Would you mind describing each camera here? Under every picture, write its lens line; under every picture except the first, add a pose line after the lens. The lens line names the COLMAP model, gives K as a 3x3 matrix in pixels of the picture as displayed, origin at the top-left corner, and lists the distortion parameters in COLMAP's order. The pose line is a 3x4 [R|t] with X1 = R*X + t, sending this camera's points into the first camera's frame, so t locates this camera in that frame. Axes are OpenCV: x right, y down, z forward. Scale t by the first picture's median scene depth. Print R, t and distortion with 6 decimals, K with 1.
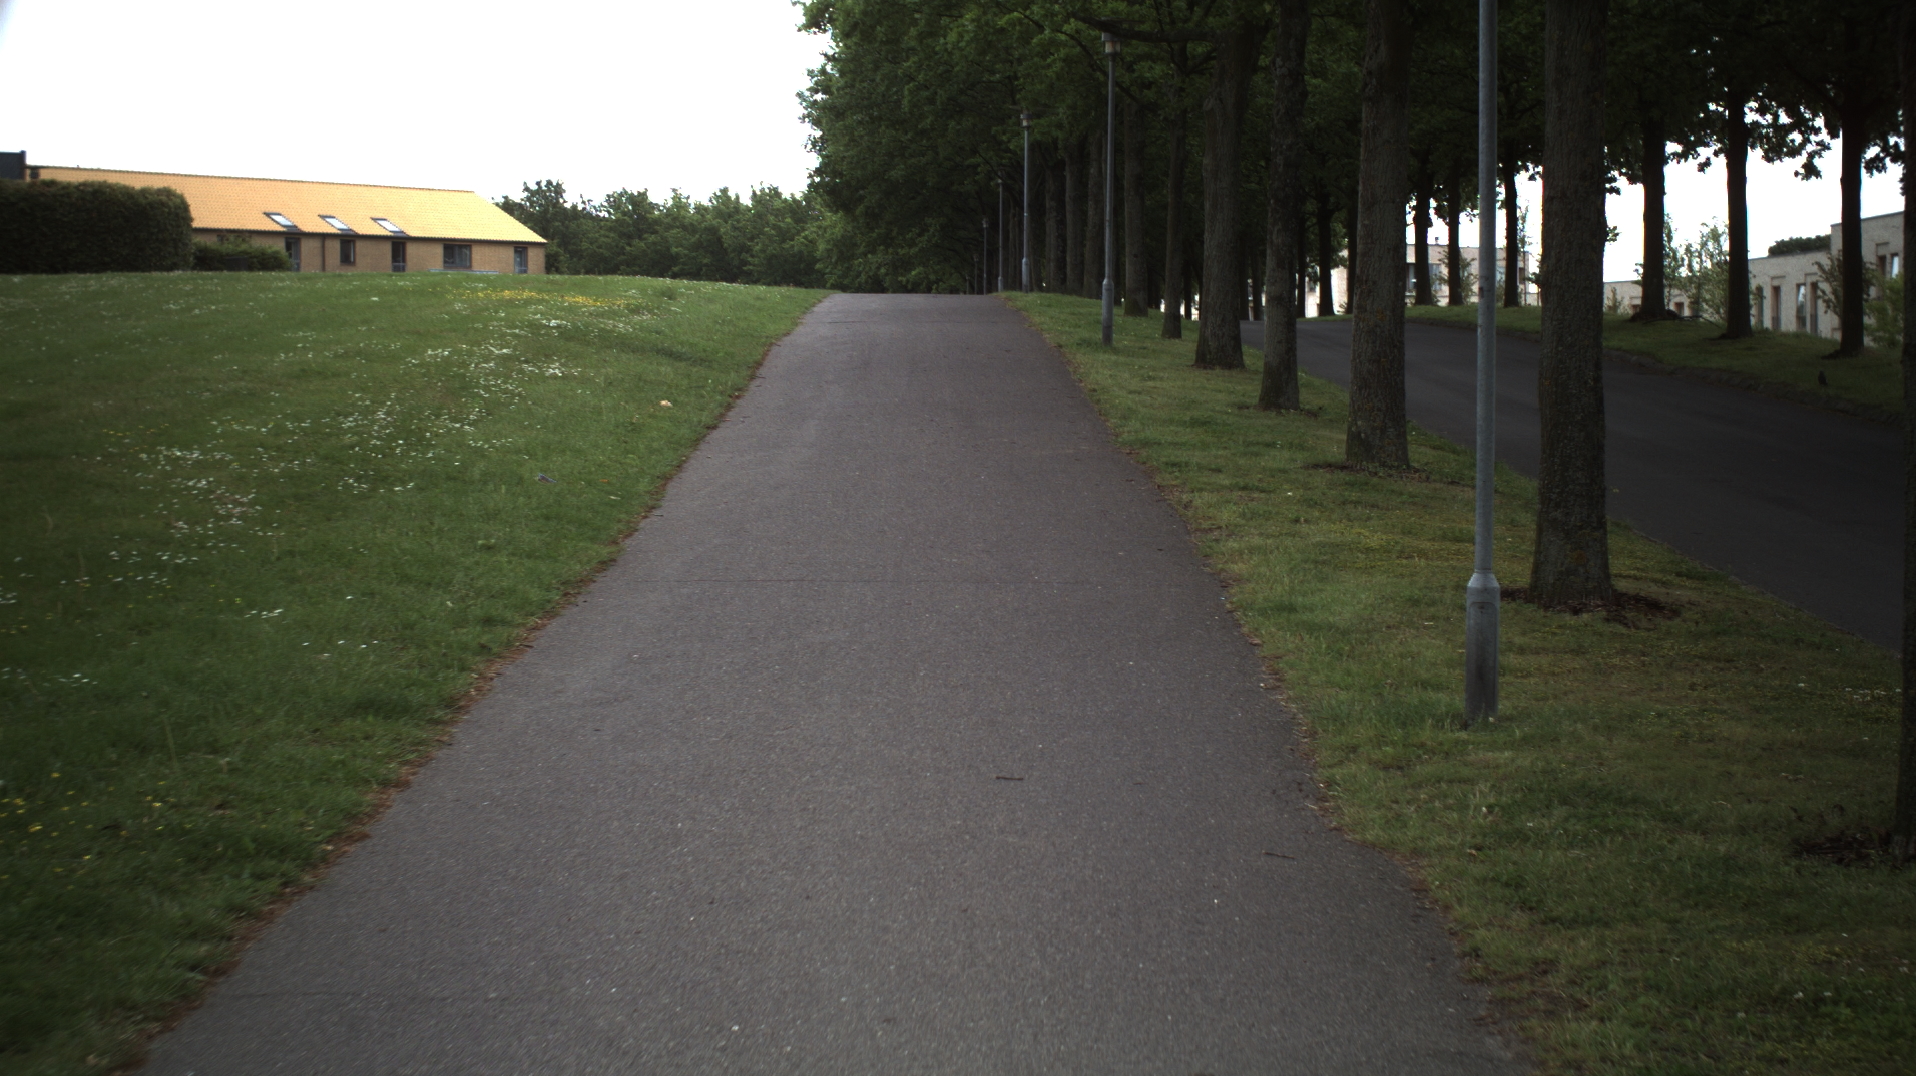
lens RADIAL K [[3523.4, 0, 958.0], [0, 3523.4, 538.0], [0, 0, 1]] dist [-0.308736, 0.363733]
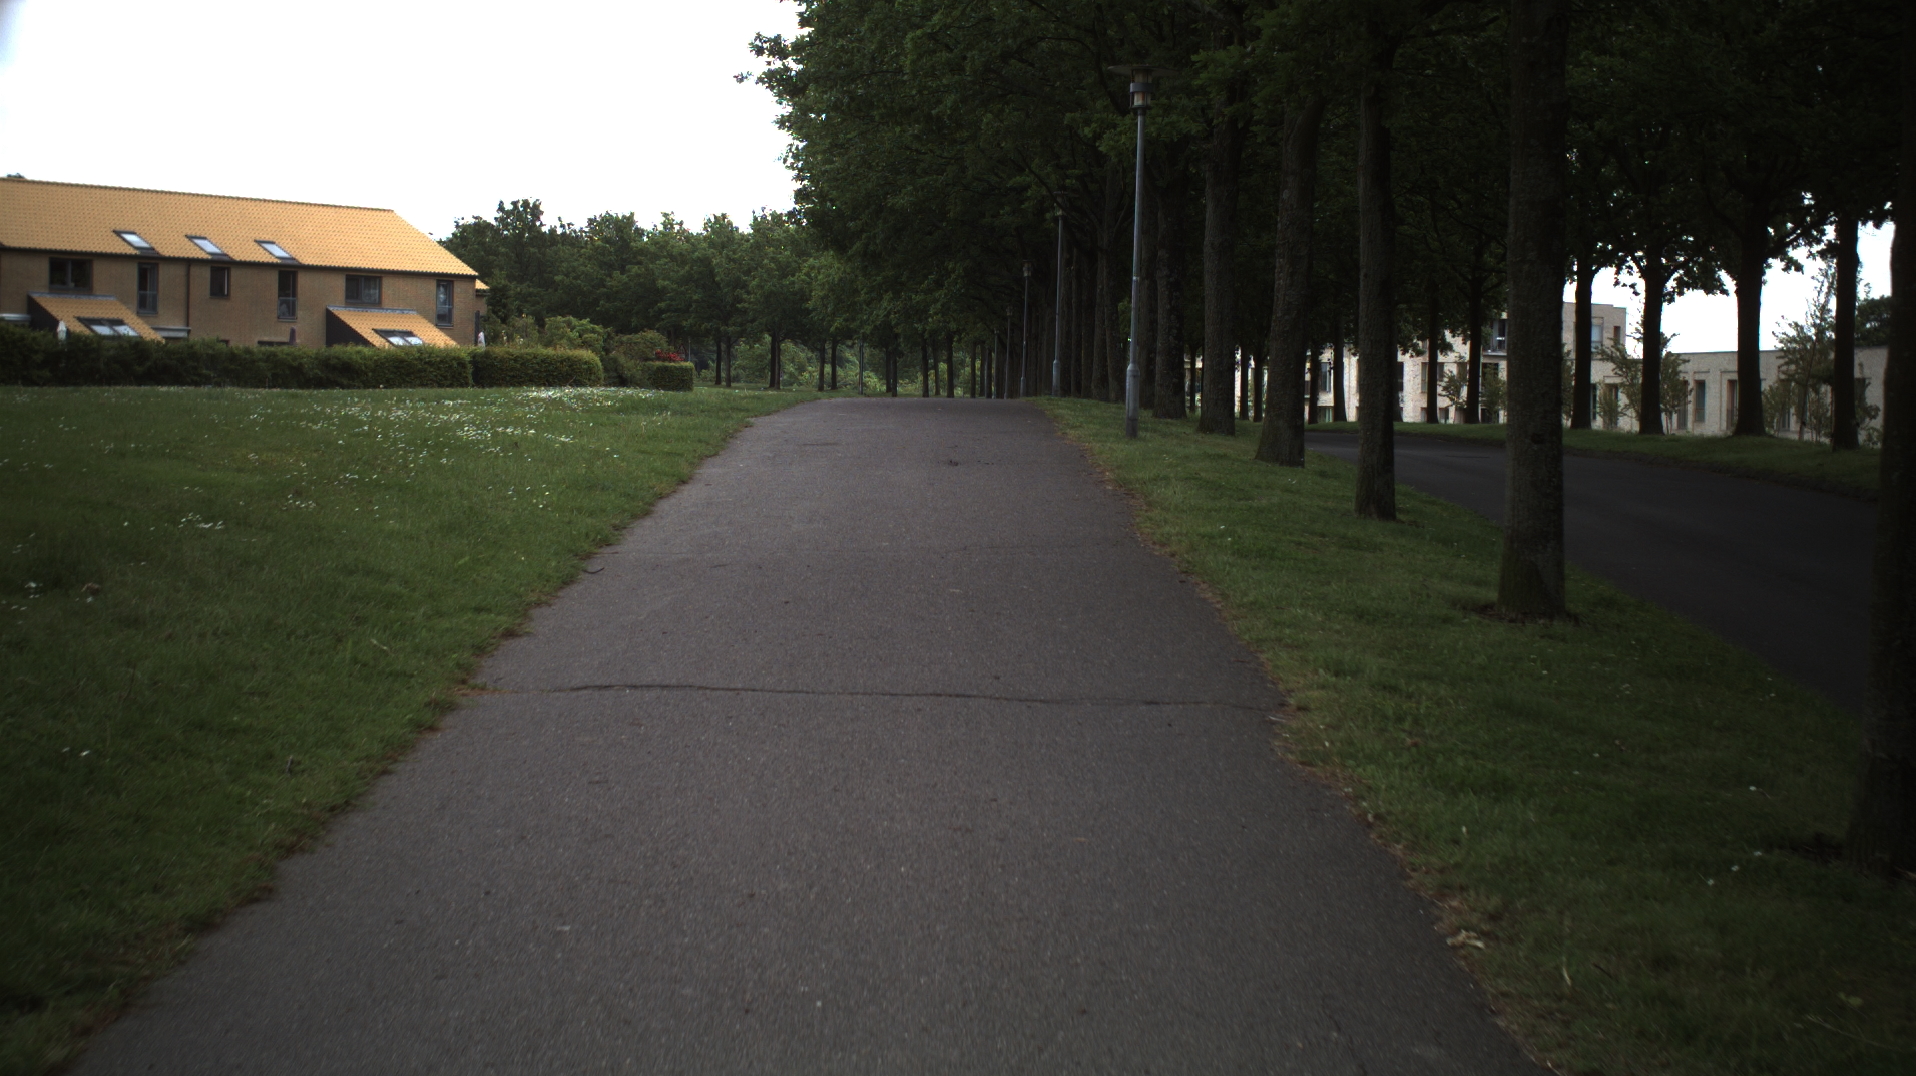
lens RADIAL K [[3523.4, 0, 958.0], [0, 3523.4, 538.0], [0, 0, 1]] dist [-0.308736, 0.363733]
pose [[0.999673, 0.025184, -0.004470, -0.001582], [-0.025223, 0.999643, -0.008859, -0.023913], [0.004245, 0.008969, 0.999951, 0.237655]]
